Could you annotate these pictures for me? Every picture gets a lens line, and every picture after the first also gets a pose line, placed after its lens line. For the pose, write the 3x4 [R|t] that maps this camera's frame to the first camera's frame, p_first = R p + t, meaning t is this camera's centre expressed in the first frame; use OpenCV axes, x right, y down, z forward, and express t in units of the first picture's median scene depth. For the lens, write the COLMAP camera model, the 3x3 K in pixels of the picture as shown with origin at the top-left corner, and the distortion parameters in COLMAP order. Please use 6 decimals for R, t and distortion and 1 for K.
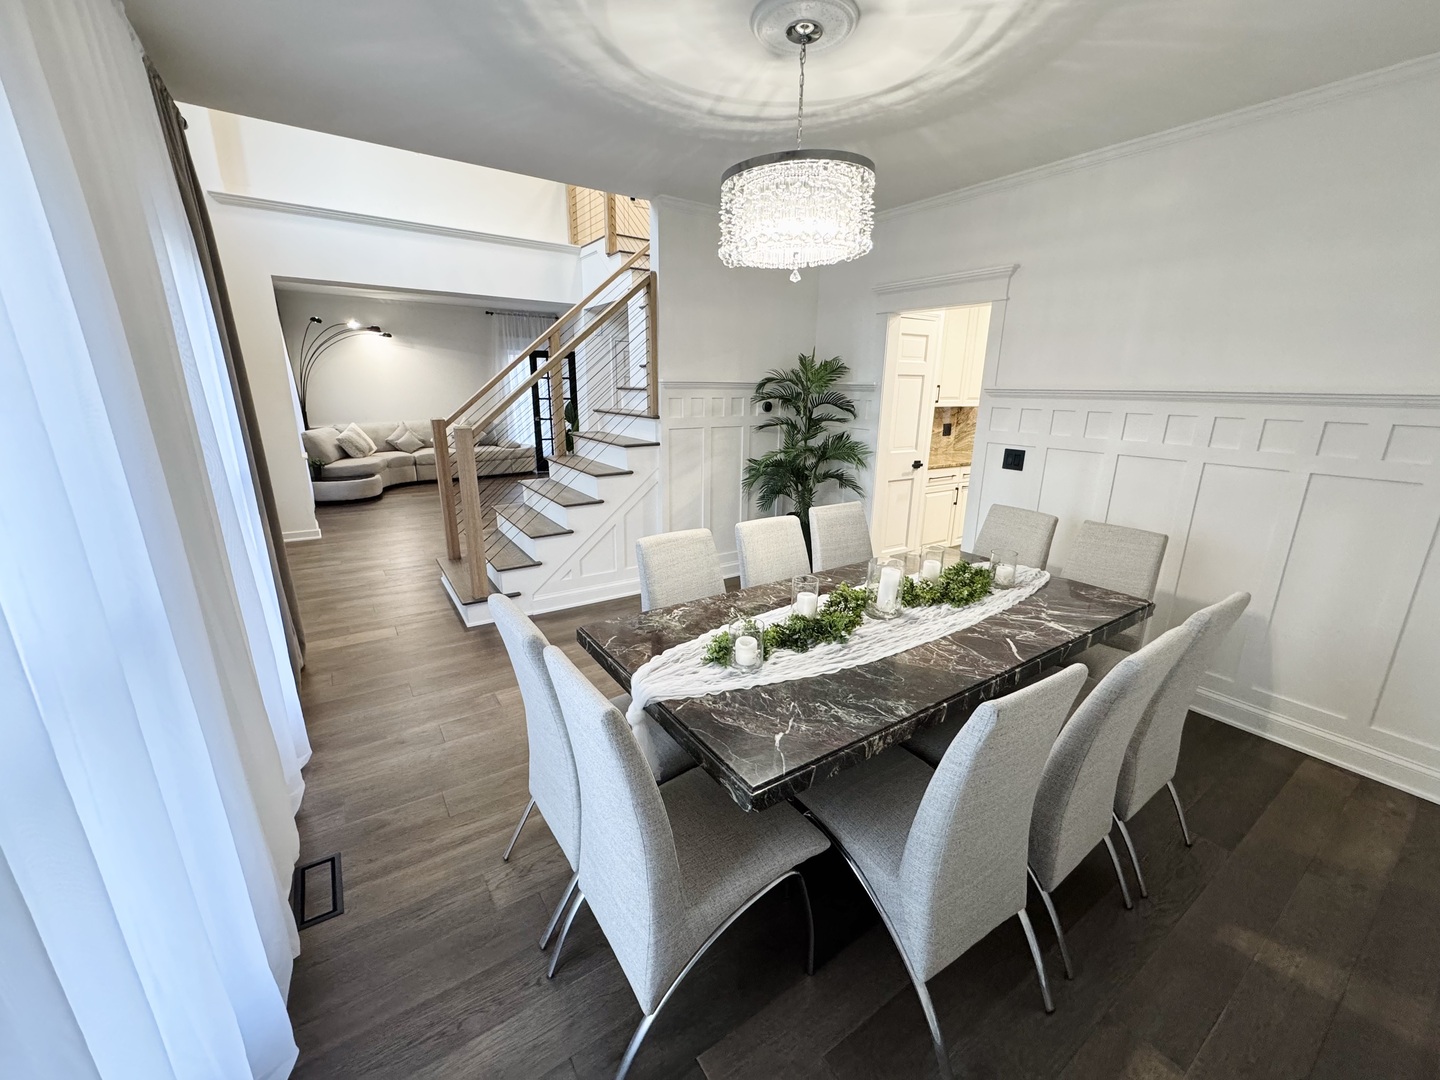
lens RADIAL K [[576.1, 0, 741.2], [0, 576.1, 546.2], [0, 0, 1]] dist [-0.000193, -0.000019]
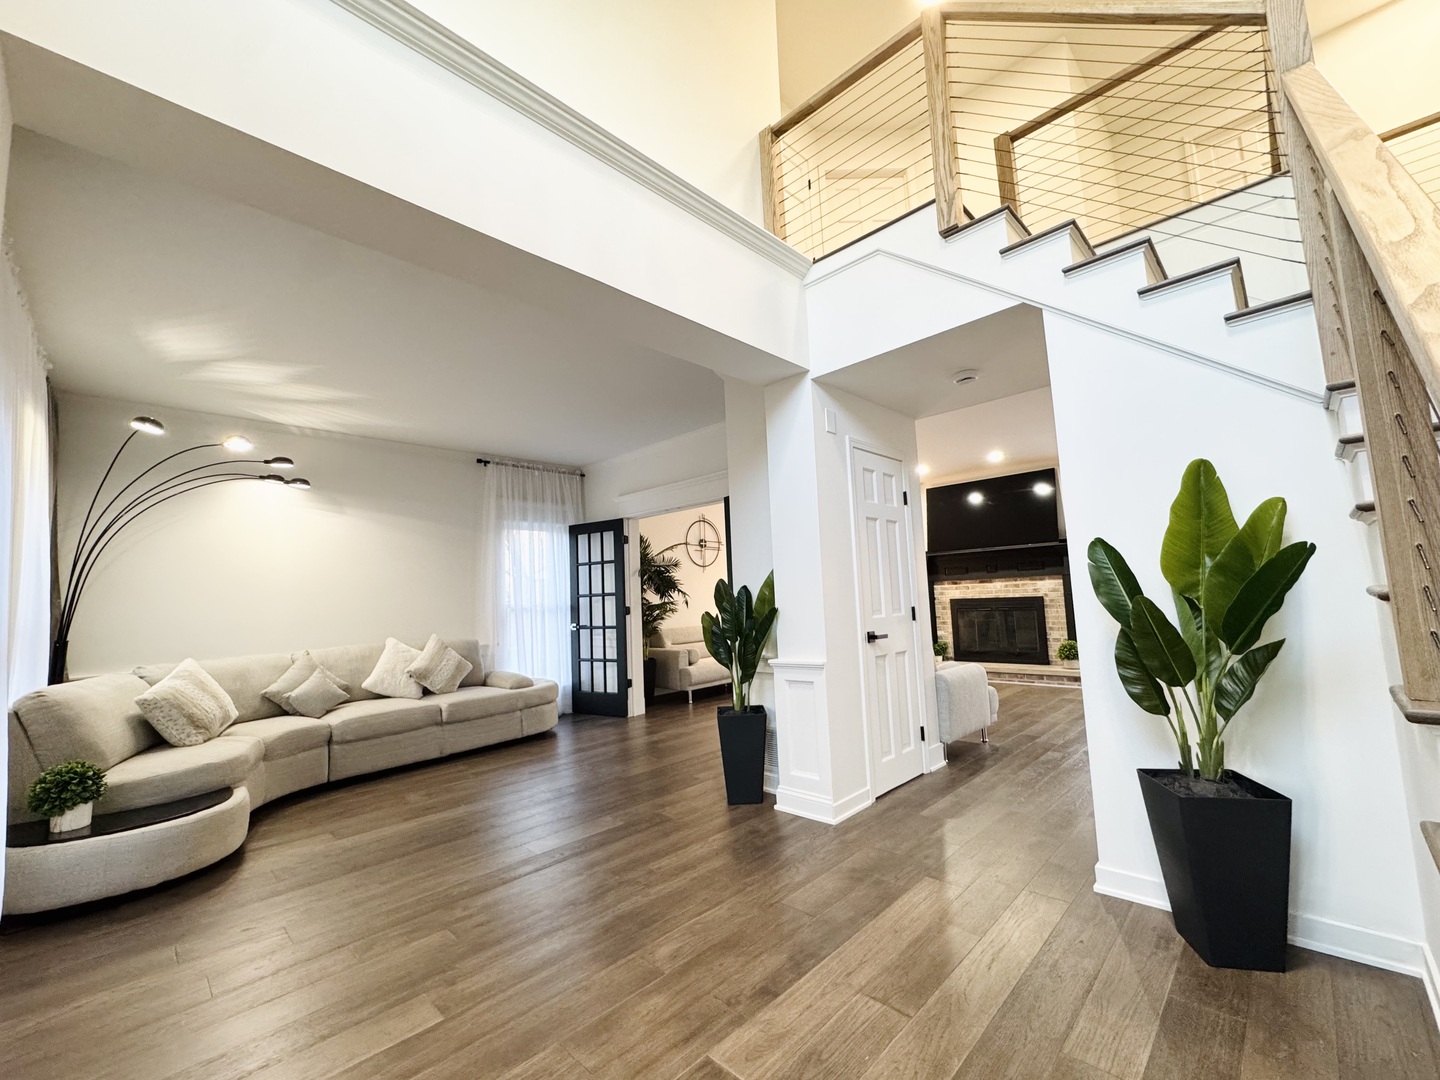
lens RADIAL K [[590.0, 0, 720.0], [0, 590.0, 540.0], [0, 0, 1]] dist [-0.002189, 0.000261]
pose [[0.982390, -0.040758, 0.182342, -0.362686], [0.105454, 0.926570, -0.361036, -0.096103], [-0.154238, 0.373907, 0.914552, 0.505430]]
